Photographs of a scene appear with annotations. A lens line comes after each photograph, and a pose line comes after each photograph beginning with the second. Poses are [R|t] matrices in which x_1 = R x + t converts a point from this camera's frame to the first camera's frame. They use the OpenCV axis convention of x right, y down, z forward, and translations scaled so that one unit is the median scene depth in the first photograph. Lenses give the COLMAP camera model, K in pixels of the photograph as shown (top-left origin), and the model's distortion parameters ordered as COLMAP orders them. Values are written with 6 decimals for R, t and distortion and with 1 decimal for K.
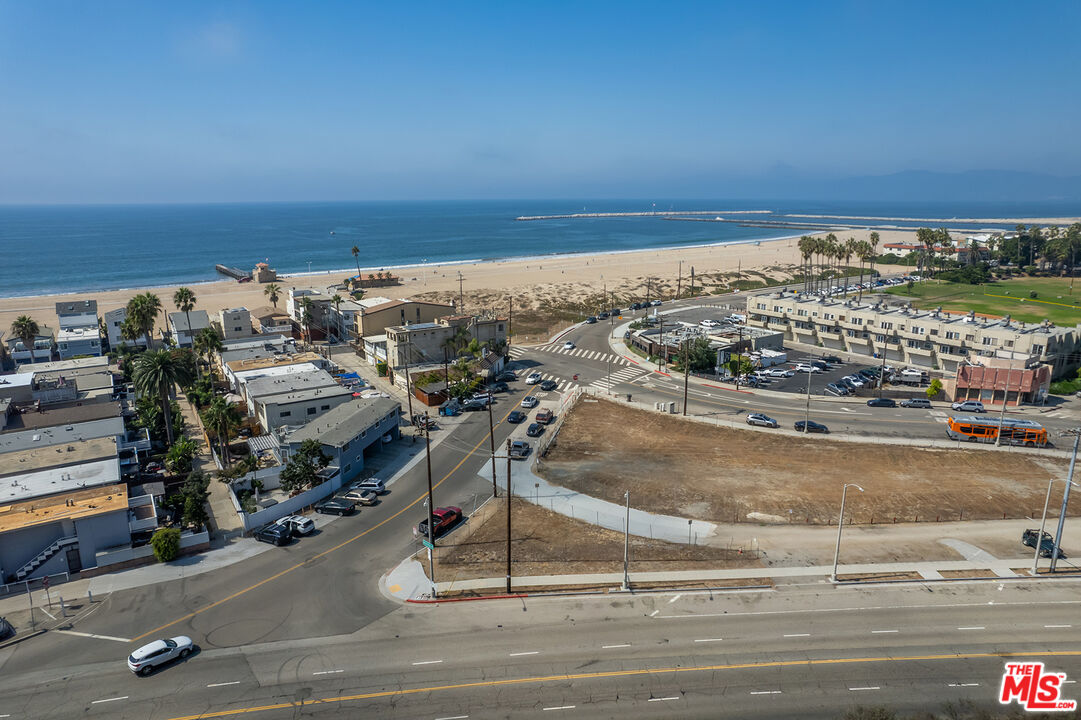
lens RADIAL K [[689.5, 0, 544.1], [0, 689.5, 357.7], [0, 0, 1]] dist [-0.073787, 0.065291]
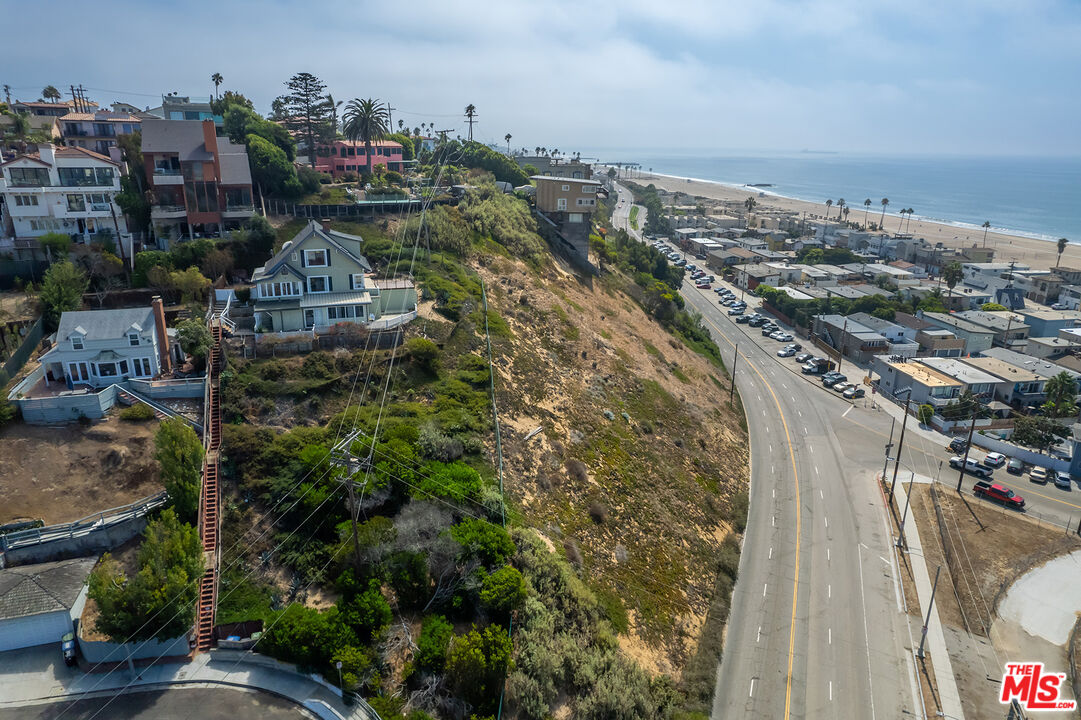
lens RADIAL K [[689.5, 0, 543.4], [0, 689.5, 363.1], [0, 0, 1]] dist [-0.073787, 0.065291]
pose [[-0.410394, 0.281432, -0.867394, 0.817778], [-0.220464, 0.892350, 0.393838, -0.191113], [0.884857, 0.352858, -0.304170, 0.382804]]
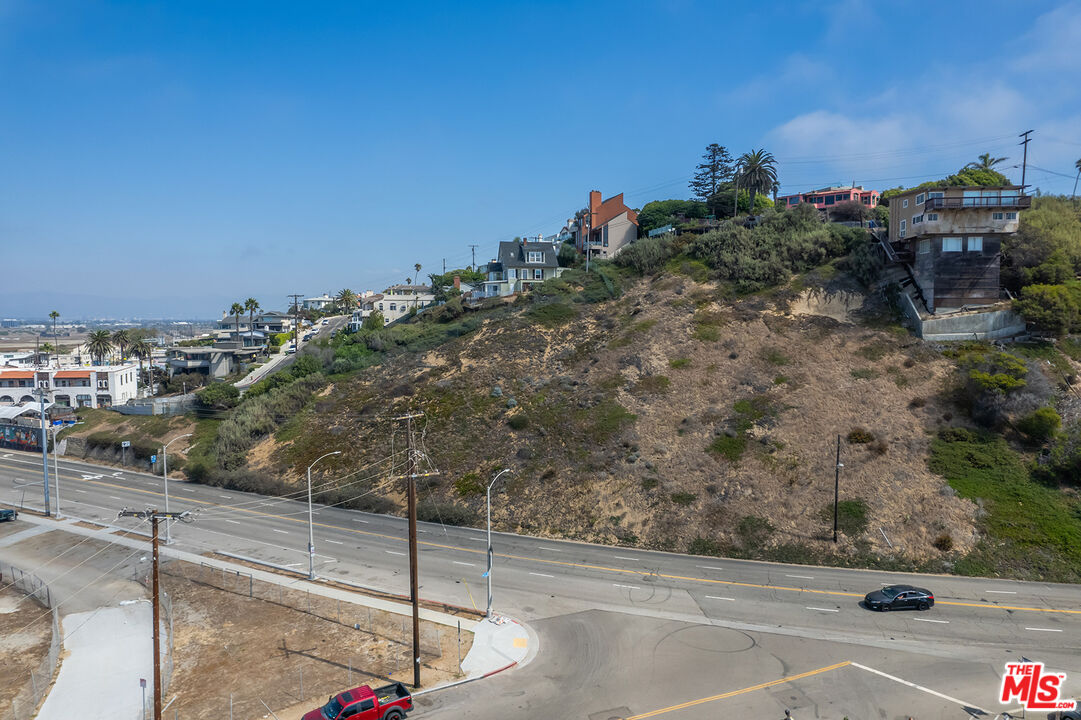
lens RADIAL K [[689.5, 0, 545.7], [0, 689.5, 362.3], [0, 0, 1]] dist [-0.073787, 0.065291]
pose [[-0.861751, -0.025364, 0.506697, -0.351781], [0.122731, 0.958661, 0.256721, -0.081505], [-0.492263, 0.283417, -0.823014, 0.871159]]
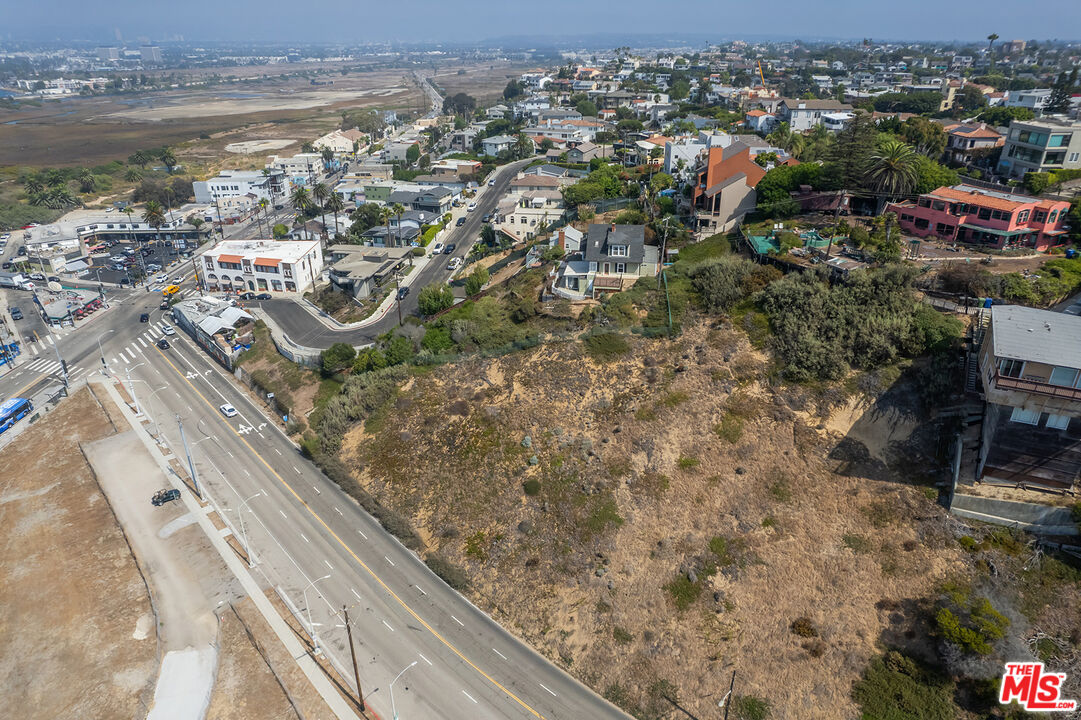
lens RADIAL K [[689.5, 0, 546.9], [0, 689.5, 361.7], [0, 0, 1]] dist [-0.073787, 0.065291]
pose [[-0.634441, -0.326302, 0.700722, -0.495943], [0.181460, 0.818324, 0.545361, -0.413220], [-0.751370, 0.473153, -0.459967, 0.574587]]
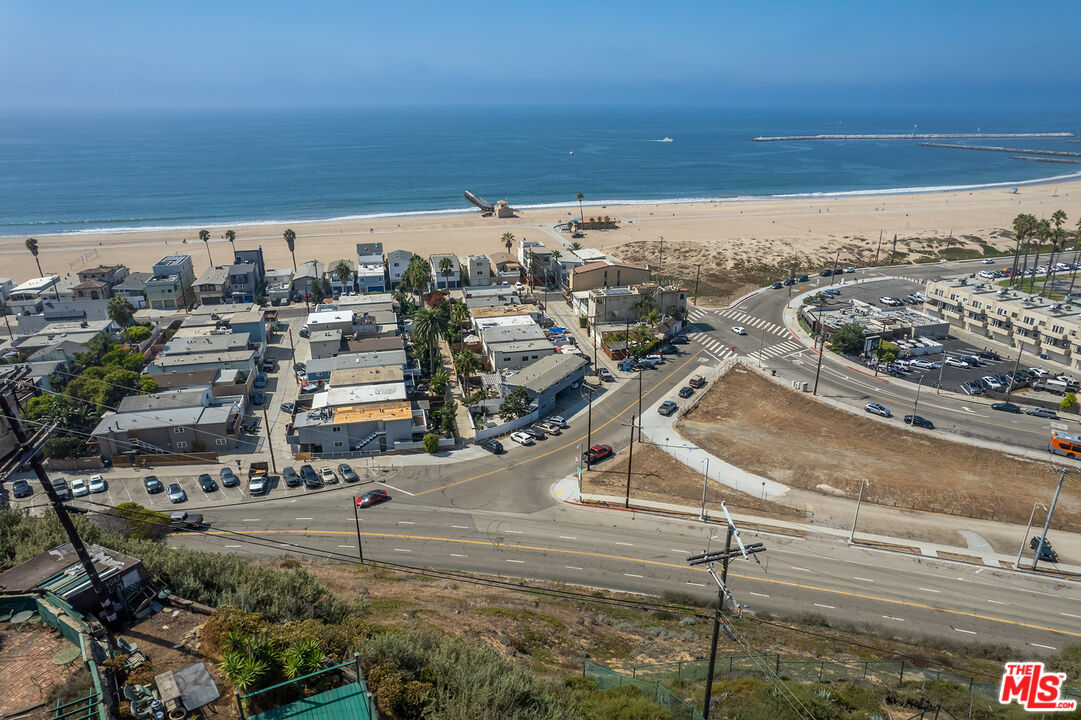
lens RADIAL K [[689.5, 0, 544.8], [0, 689.5, 362.2], [0, 0, 1]] dist [-0.073787, 0.065291]
pose [[0.944658, 0.122953, -0.304145, 0.120069], [-0.080804, 0.985752, 0.147524, -0.118193], [0.317950, -0.114783, 0.941134, -0.295194]]
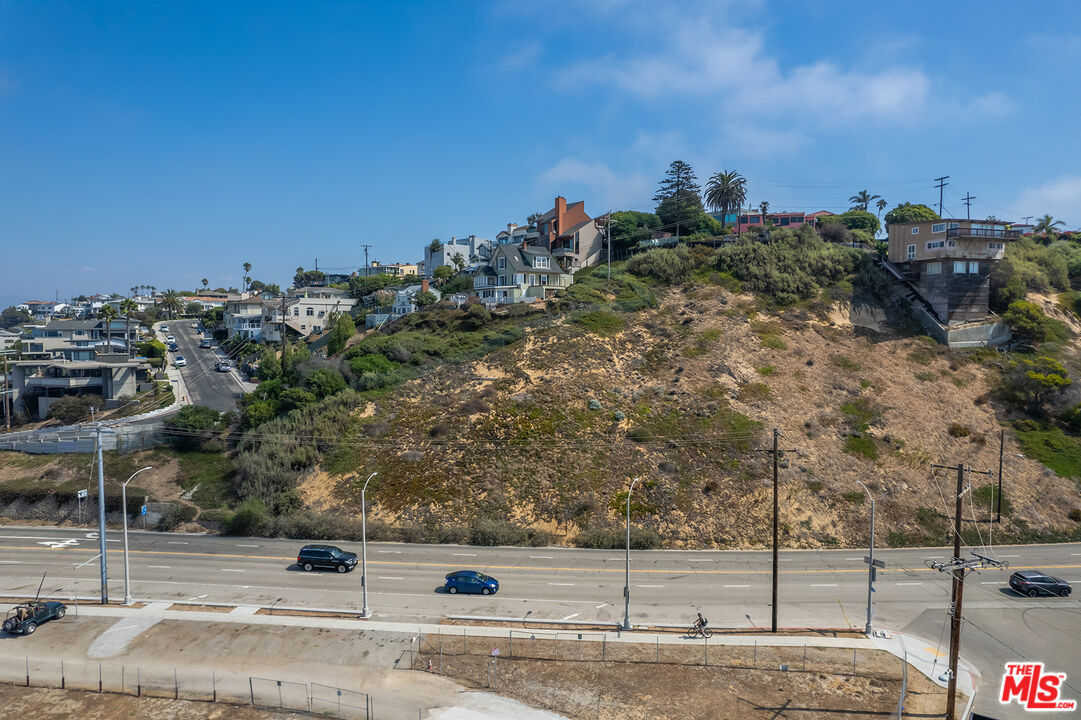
lens RADIAL K [[689.5, 0, 545.2], [0, 689.5, 362.4], [0, 0, 1]] dist [-0.073787, 0.065291]
pose [[-0.988348, -0.007284, 0.152037, 0.053750], [0.035556, 0.960172, 0.277139, -0.106409], [-0.148000, 0.279316, -0.948725, 0.965019]]
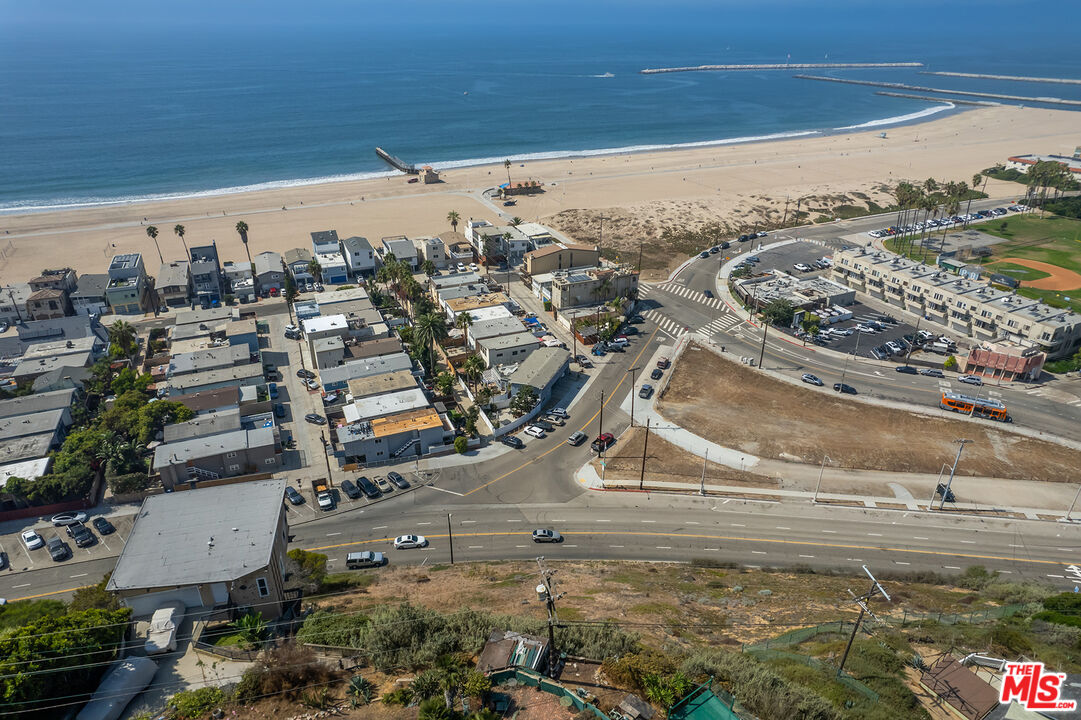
lens RADIAL K [[689.5, 0, 544.8], [0, 689.5, 360.4], [0, 0, 1]] dist [-0.073787, 0.065291]
pose [[0.986487, 0.083629, -0.140886, -0.043487], [-0.048594, 0.970570, 0.235864, -0.265566], [0.156465, -0.225831, 0.961519, -0.486706]]
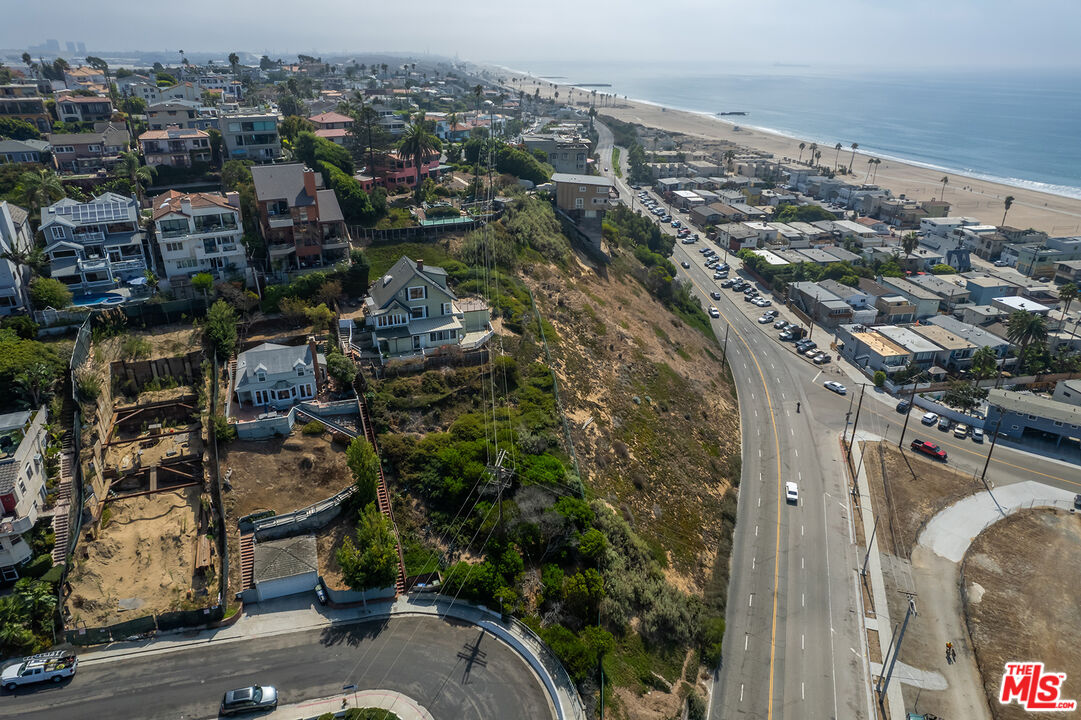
lens RADIAL K [[689.5, 0, 544.7], [0, 689.5, 362.6], [0, 0, 1]] dist [-0.073787, 0.065291]
pose [[-0.365683, 0.386668, -0.846619, 1.013047], [-0.221130, 0.847480, 0.482575, -0.354322], [0.904089, 0.363682, -0.224405, 0.315557]]
